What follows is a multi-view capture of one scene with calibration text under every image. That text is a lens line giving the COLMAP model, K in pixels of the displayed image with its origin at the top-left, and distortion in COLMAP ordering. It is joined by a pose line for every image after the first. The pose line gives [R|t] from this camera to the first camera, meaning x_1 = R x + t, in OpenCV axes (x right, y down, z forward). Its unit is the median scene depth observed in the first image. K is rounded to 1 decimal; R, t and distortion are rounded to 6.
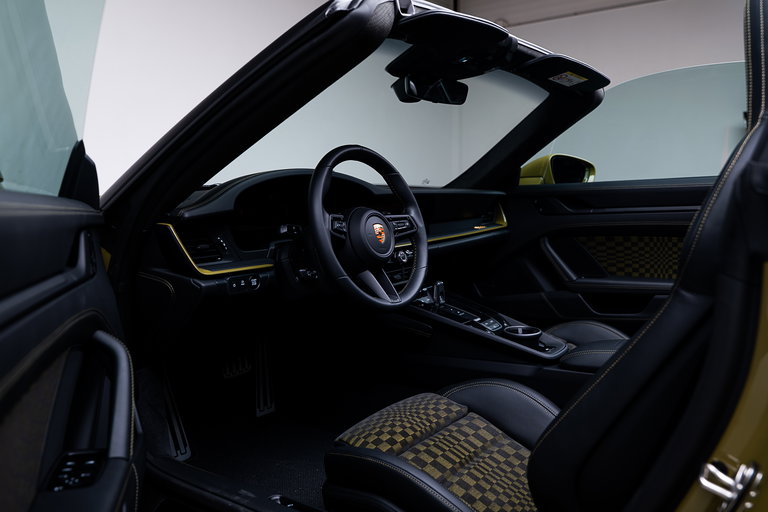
lens RADIAL K [[624.9, 0, 382.2], [0, 624.9, 258.6], [0, 0, 1]] dist [-0.008035, -0.005873]
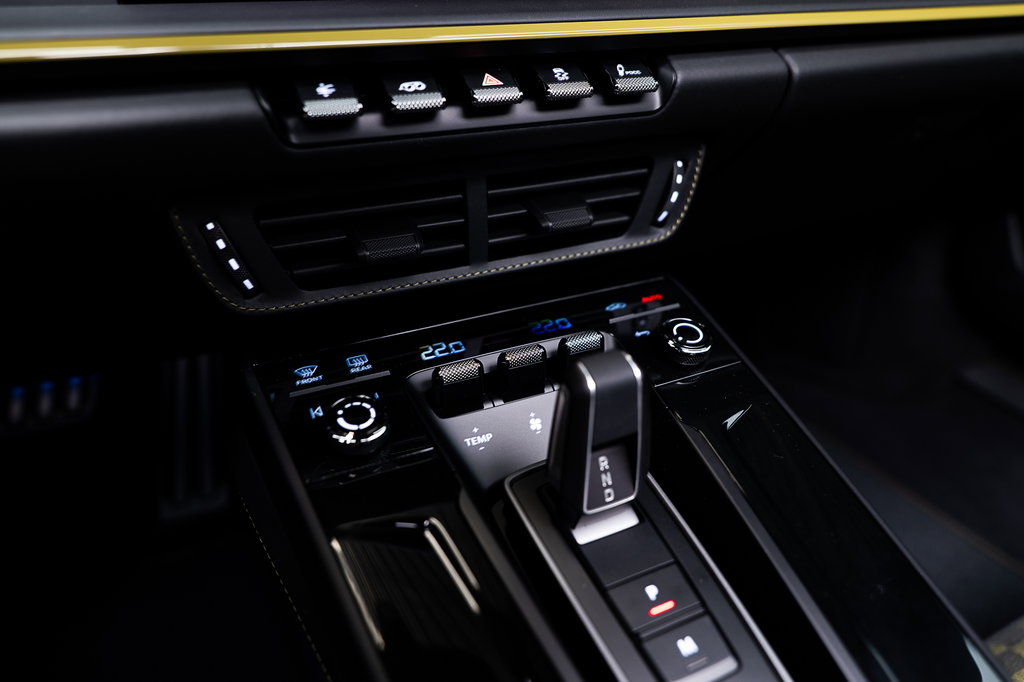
lens RADIAL K [[712.7, 0, 514.3], [0, 712.7, 339.1], [0, 0, 1]] dist [-0.018263, -0.000613]
pose [[0.876798, 0.256422, -0.406784, 0.150953], [-0.087034, 0.916608, 0.390200, -0.025431], [0.472917, -0.306722, 0.825997, 1.000320]]
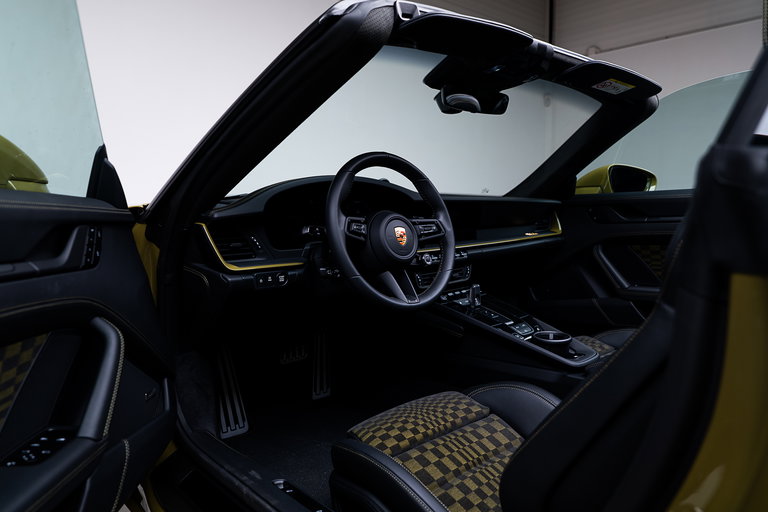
lens RADIAL K [[534.5, 0, 380.4], [0, 534.5, 258.1], [0, 0, 1]] dist [-0.018263, -0.000613]
pose [[0.979273, 0.026796, -0.200764, 0.130231], [-0.027986, 0.999604, -0.003092, -0.000001], [0.200601, 0.008647, 0.979635, 0.108814]]
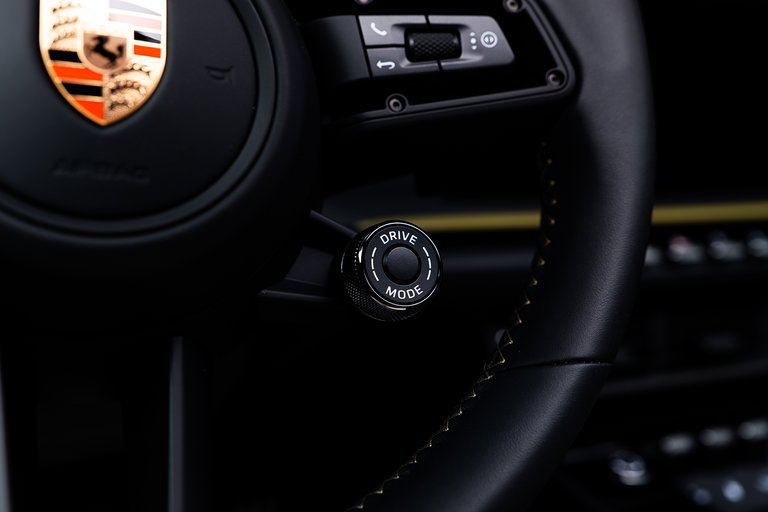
lens RADIAL K [[797.6, 0, 367.0], [0, 797.6, 242.8], [0, 0, 1]] dist [-0.007990, 0.000000]
pose [[0.850299, 0.076880, -0.520654, 0.113065], [-0.090912, 0.995858, -0.001424, -0.006442], [0.518388, 0.048545, 0.853766, 0.818390]]
